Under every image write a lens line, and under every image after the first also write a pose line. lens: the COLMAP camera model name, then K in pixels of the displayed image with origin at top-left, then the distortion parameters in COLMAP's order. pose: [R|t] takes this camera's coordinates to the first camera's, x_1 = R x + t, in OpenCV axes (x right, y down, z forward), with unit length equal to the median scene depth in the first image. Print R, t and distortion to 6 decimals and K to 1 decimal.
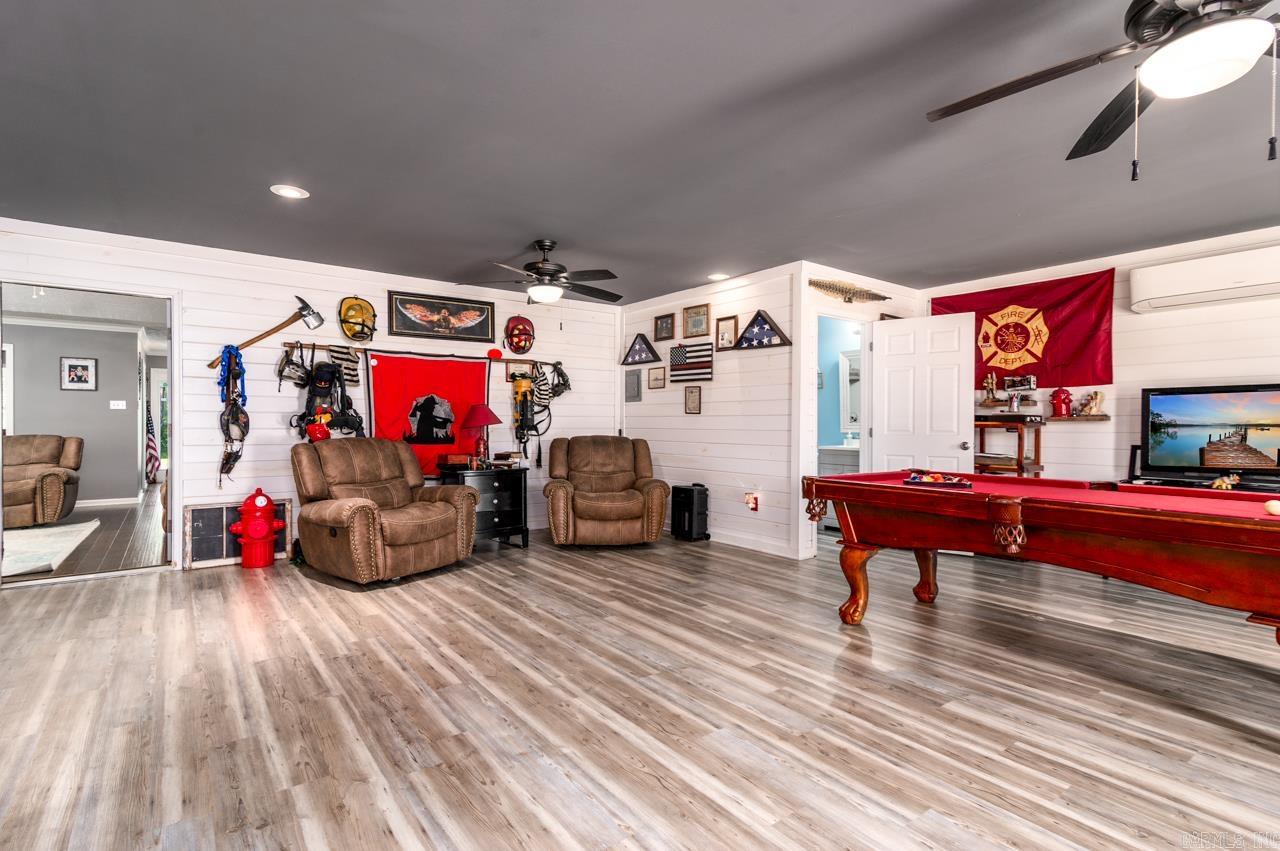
lens RADIAL K [[619.0, 0, 636.8], [0, 619.0, 431.4], [0, 0, 1]] dist [0.019712, -0.000027]
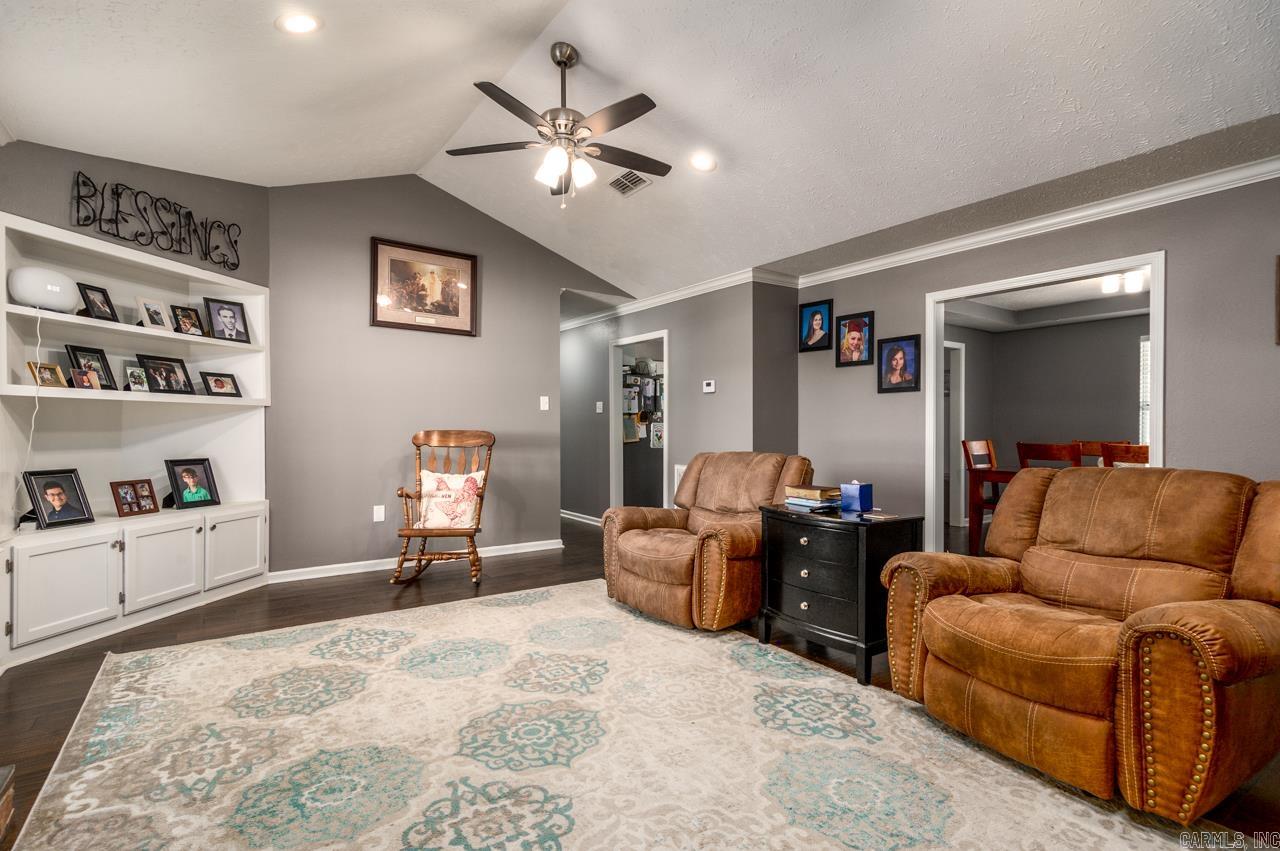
lens RADIAL K [[619.0, 0, 636.8], [0, 619.0, 431.4], [0, 0, 1]] dist [0.019712, -0.000027]
pose [[-0.018315, 0.001914, -0.999830, -0.605782], [-0.013456, 0.999907, 0.002160, -0.011094], [0.999742, 0.013493, -0.018287, 0.711681]]
